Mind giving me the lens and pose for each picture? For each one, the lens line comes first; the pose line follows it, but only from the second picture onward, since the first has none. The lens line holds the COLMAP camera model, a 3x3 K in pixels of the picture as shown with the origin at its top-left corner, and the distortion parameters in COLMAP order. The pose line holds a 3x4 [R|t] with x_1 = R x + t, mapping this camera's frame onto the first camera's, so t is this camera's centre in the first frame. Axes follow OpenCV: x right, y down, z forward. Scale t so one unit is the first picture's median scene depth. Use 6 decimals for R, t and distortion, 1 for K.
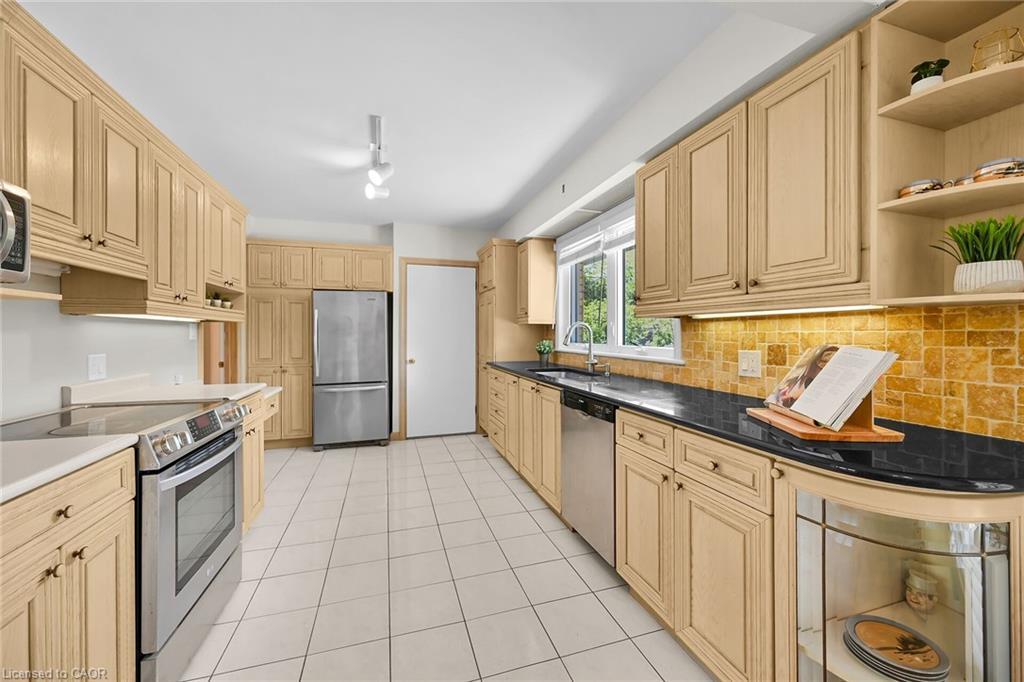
lens RADIAL K [[408.1, 0, 515.7], [0, 408.1, 334.2], [0, 0, 1]] dist [-0.003160, 0.000080]
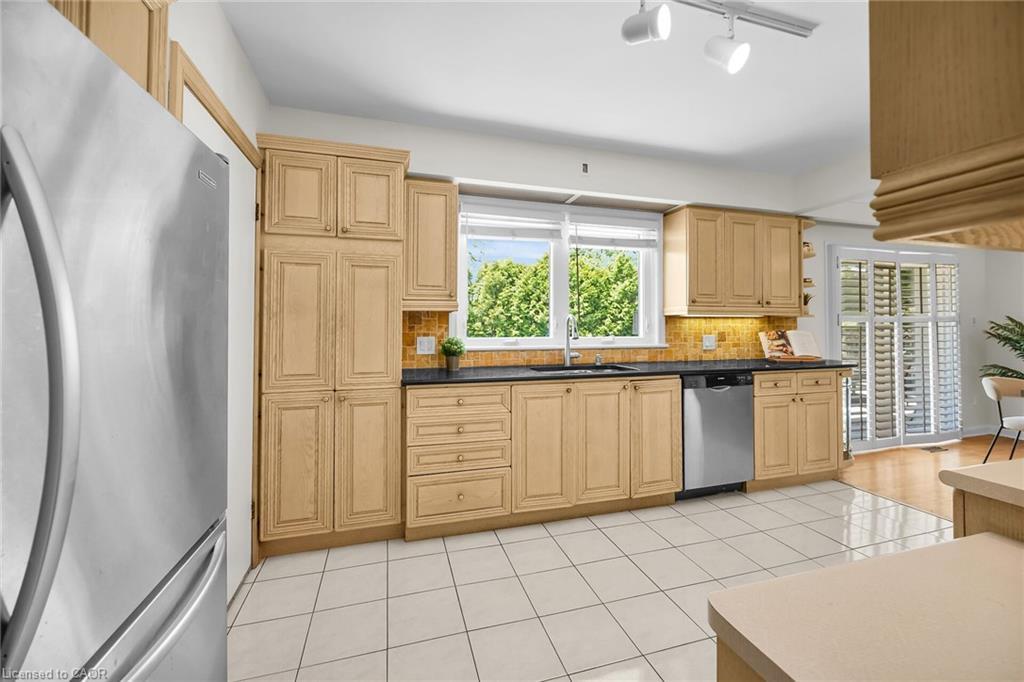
lens RADIAL K [[408.1, 0, 514.6], [0, 408.1, 324.0], [0, 0, 1]] dist [-0.003160, 0.000080]
pose [[0.021051, 0.005024, 0.999766, -1.261783], [0.002143, 0.999985, -0.005071, -0.003167], [-0.999776, 0.002249, 0.021040, 1.797046]]
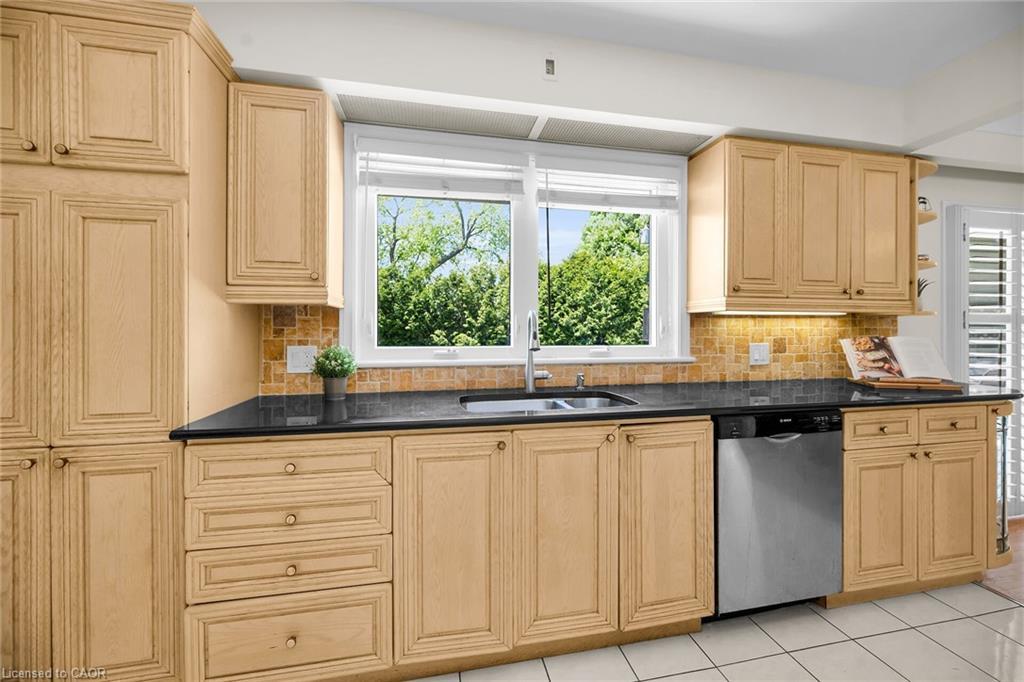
lens RADIAL K [[408.1, 0, 510.9], [0, 408.1, 332.1], [0, 0, 1]] dist [-0.003160, 0.000080]
pose [[0.104682, -0.006849, 0.994482, -0.692853], [0.001810, 0.999976, 0.006696, -0.002251], [-0.994504, 0.001099, 0.104691, 1.569362]]
